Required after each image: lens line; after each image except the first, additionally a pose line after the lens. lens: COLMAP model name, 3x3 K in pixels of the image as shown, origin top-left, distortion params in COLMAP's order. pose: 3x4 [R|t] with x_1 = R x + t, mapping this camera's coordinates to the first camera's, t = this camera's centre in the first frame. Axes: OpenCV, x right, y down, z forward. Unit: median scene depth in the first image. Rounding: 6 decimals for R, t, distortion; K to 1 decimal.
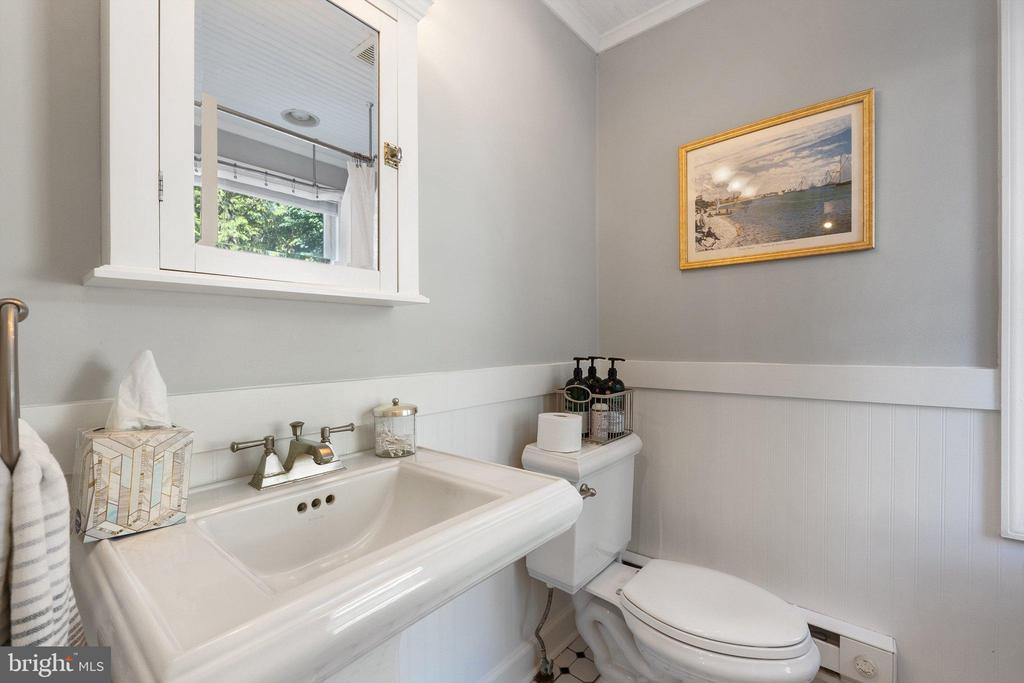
lens RADIAL K [[446.2, 0, 511.2], [0, 446.2, 350.1], [0, 0, 1]] dist [-0.007714, 0.000514]
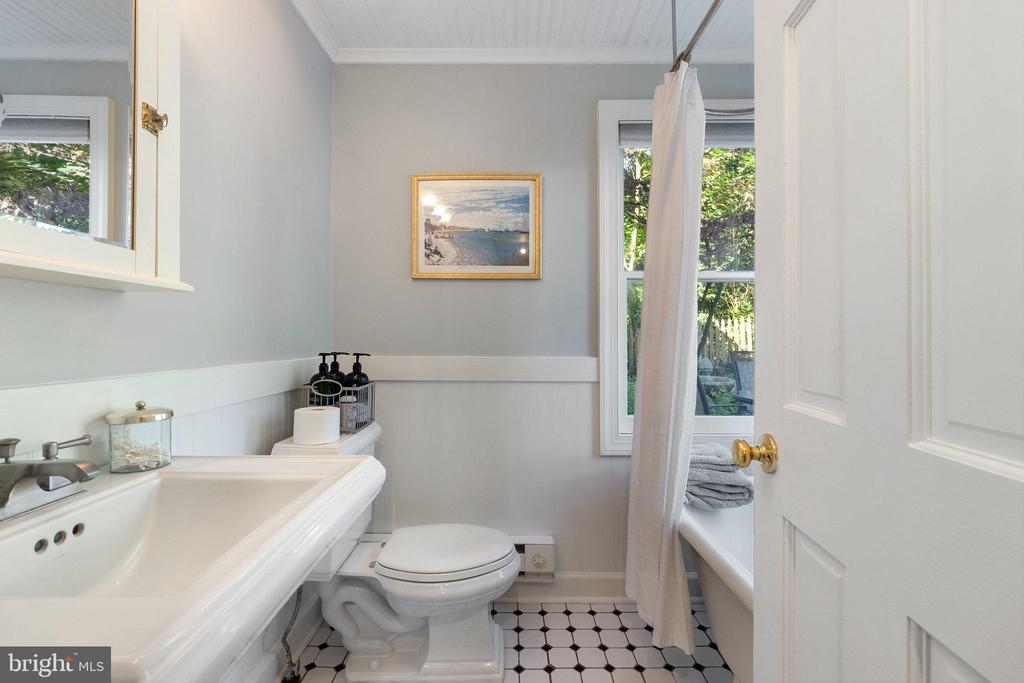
lens RADIAL K [[446.2, 0, 511.1], [0, 446.2, 337.4], [0, 0, 1]] dist [-0.007714, 0.000514]
pose [[0.760510, 0.015288, 0.649146, -0.230321], [0.001555, 0.999677, -0.025365, 0.008038], [-0.649324, 0.020300, 0.760241, -0.079460]]
